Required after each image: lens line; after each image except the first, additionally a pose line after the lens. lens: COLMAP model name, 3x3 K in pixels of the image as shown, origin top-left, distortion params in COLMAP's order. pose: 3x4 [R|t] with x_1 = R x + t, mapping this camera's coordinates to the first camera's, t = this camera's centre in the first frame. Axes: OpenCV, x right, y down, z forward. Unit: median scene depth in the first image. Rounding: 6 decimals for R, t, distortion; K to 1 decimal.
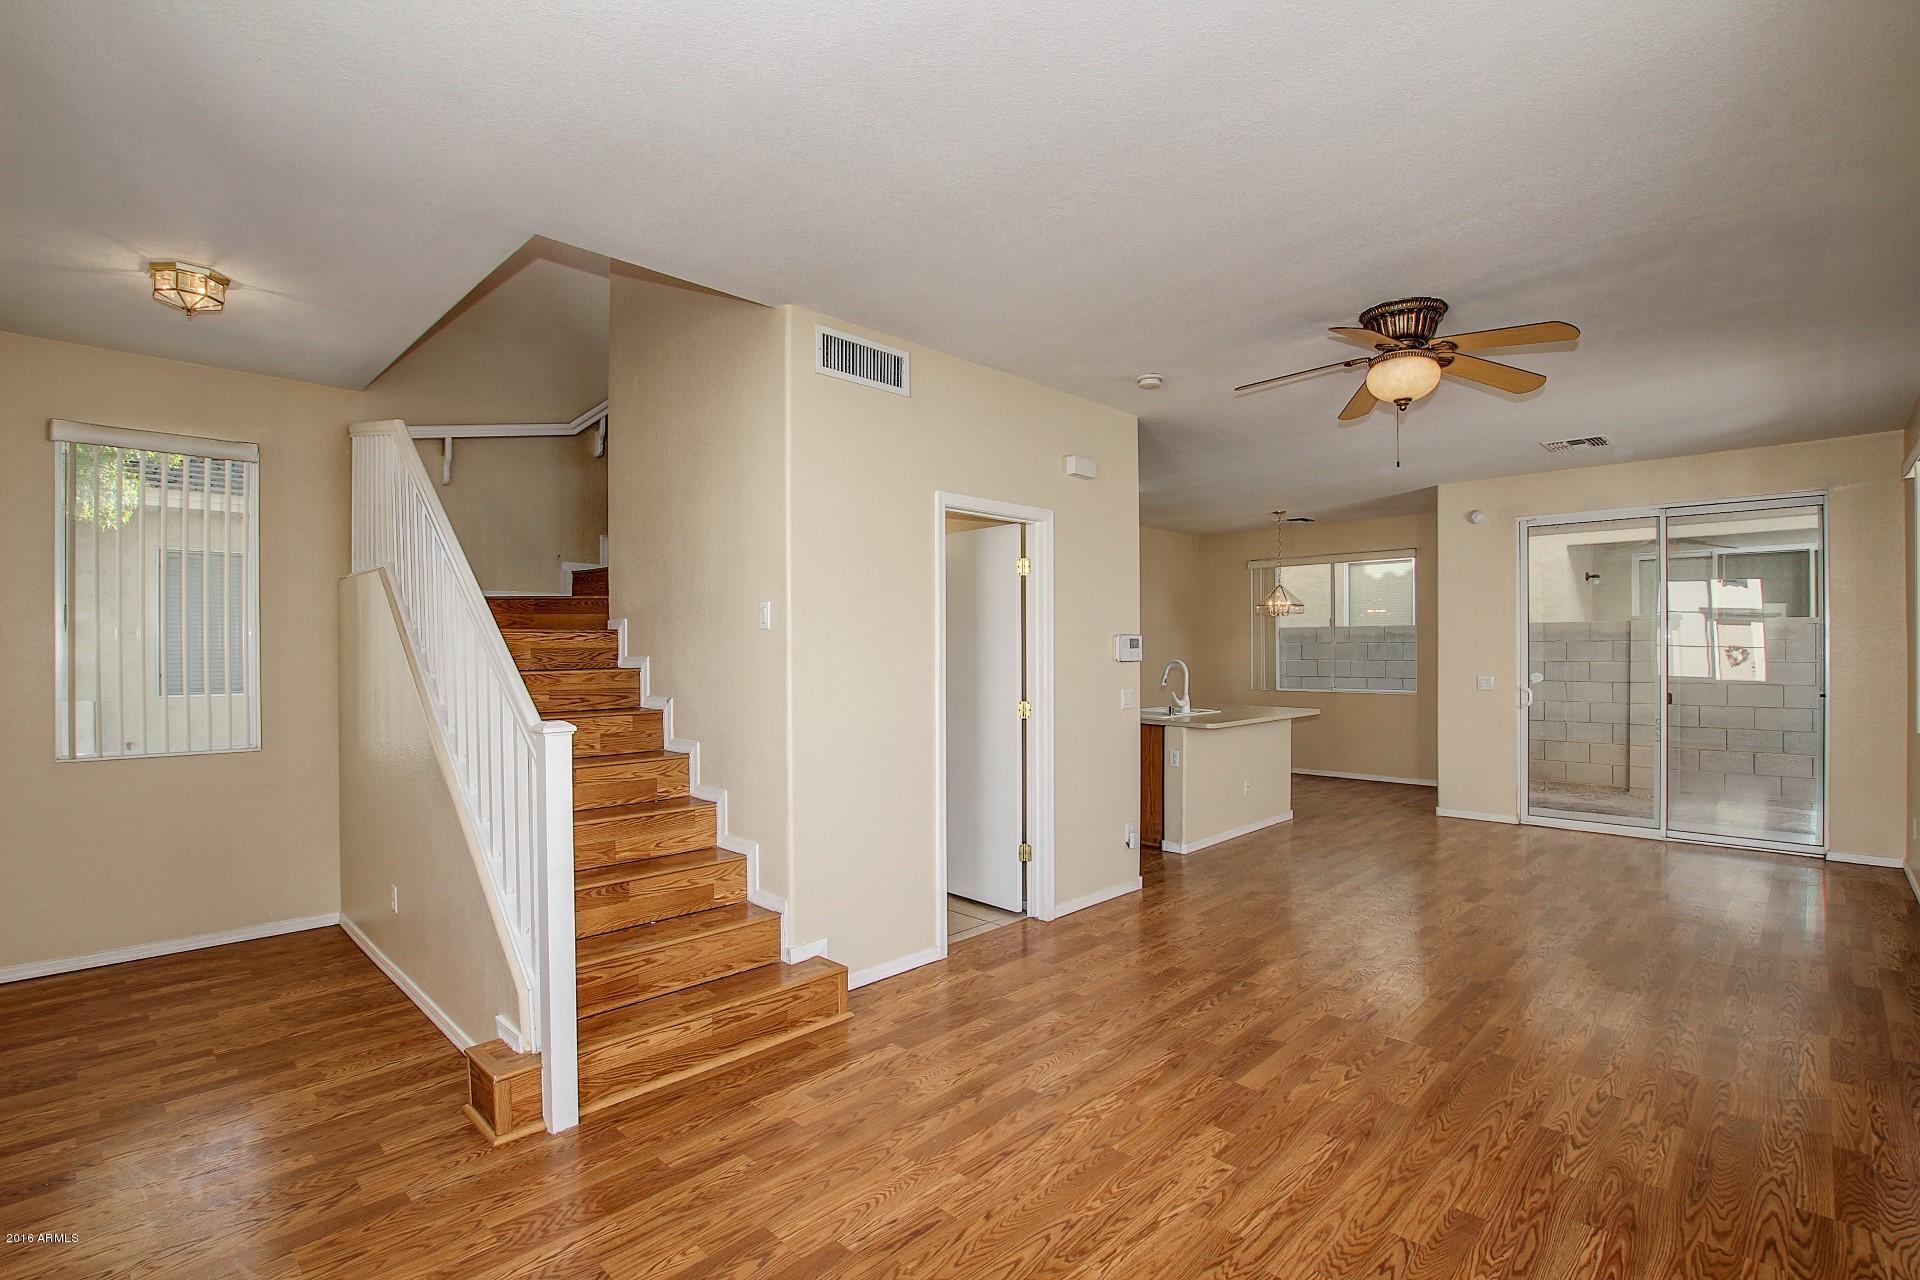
lens RADIAL K [[861.7, 0, 922.3], [0, 861.7, 655.0], [0, 0, 1]] dist [-0.023001, 0.000024]
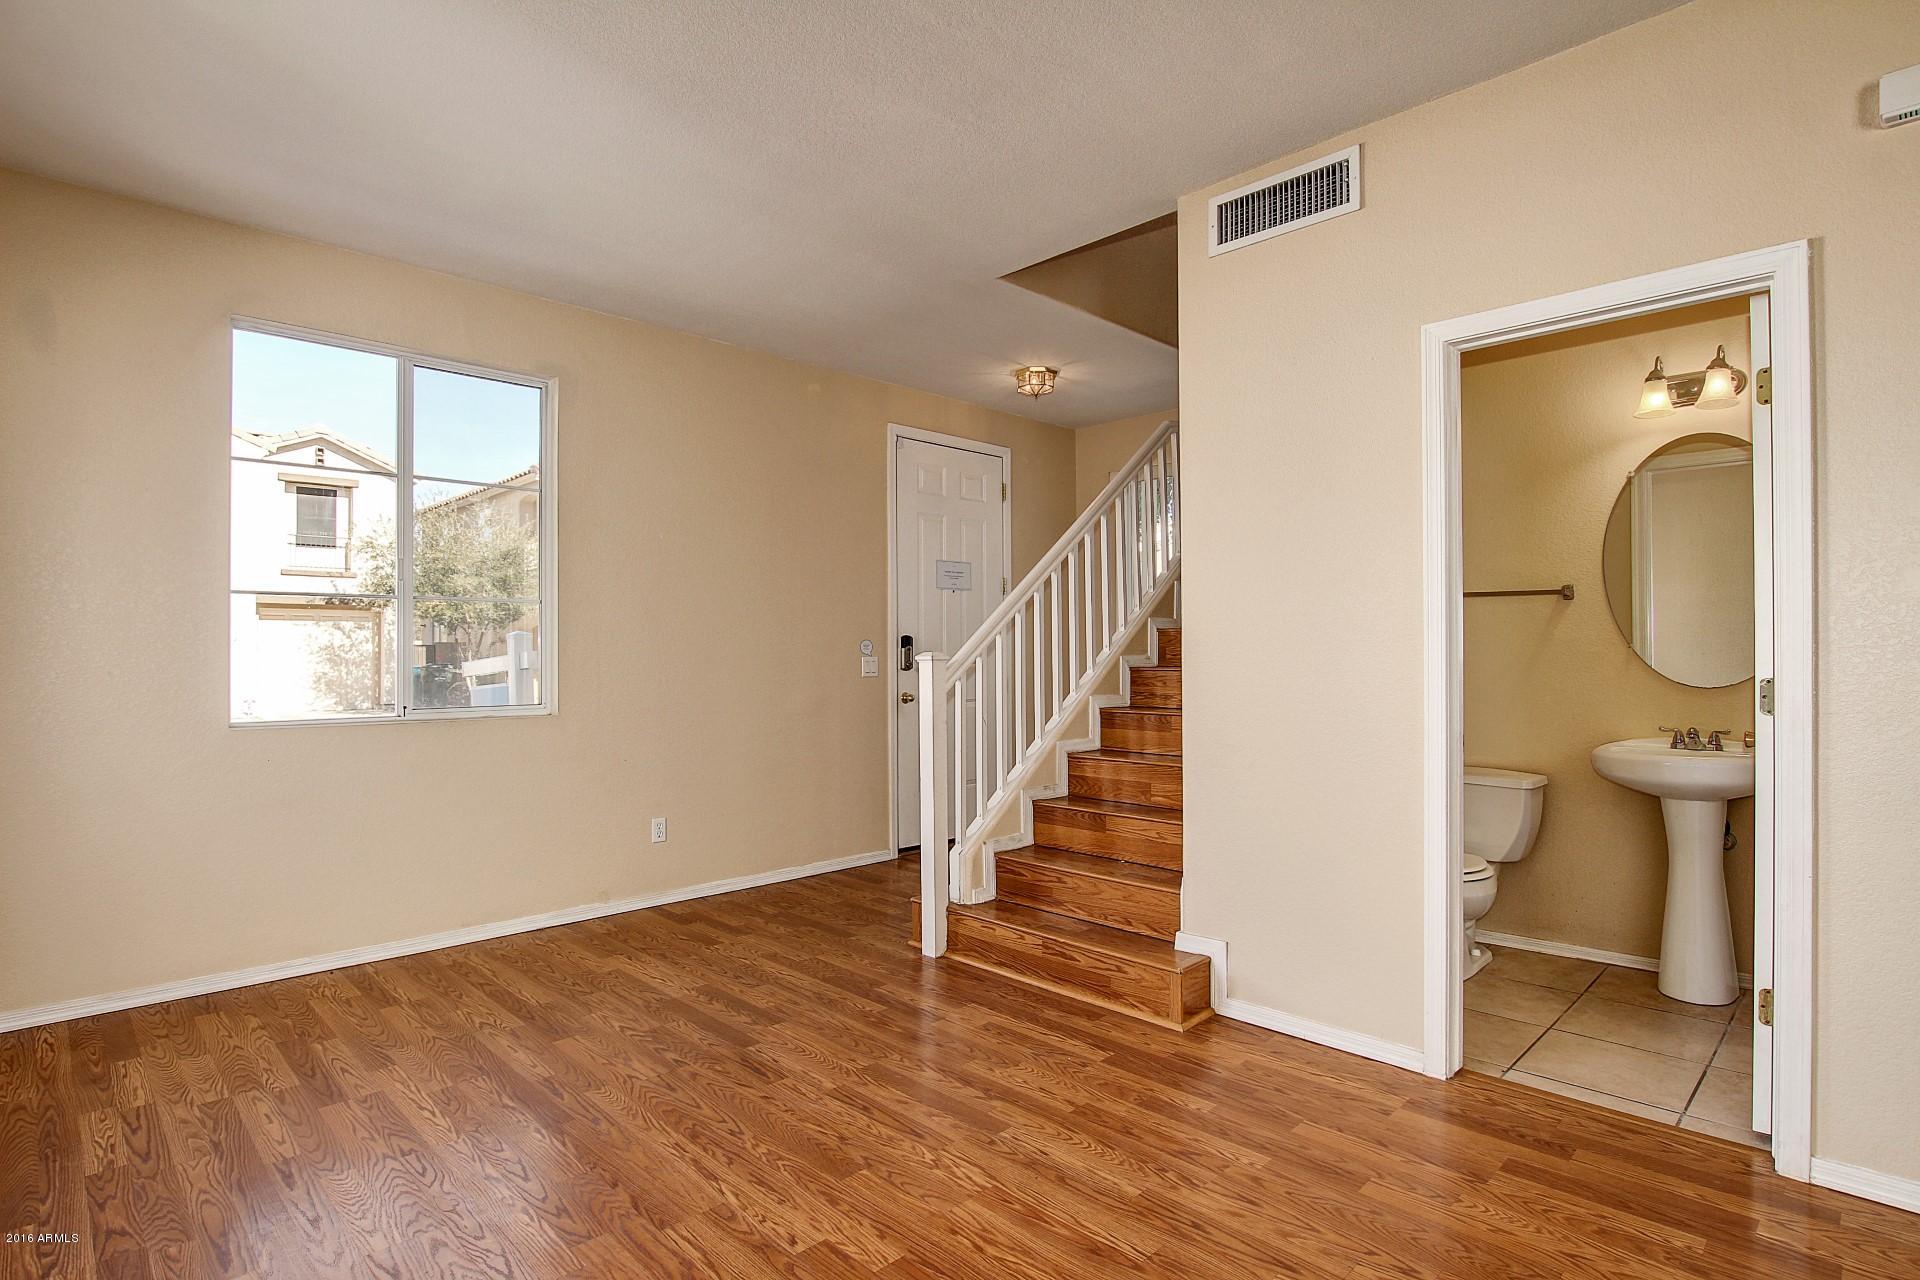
lens RADIAL K [[910.9, 0, 957.2], [0, 910.9, 648.9], [0, 0, 1]] dist [-0.018103, 0.001151]
pose [[0.046475, -0.001016, -0.998919, 0.900309], [0.000686, 0.999999, -0.000985, 0.062644], [0.998919, -0.000639, 0.046476, 0.861121]]
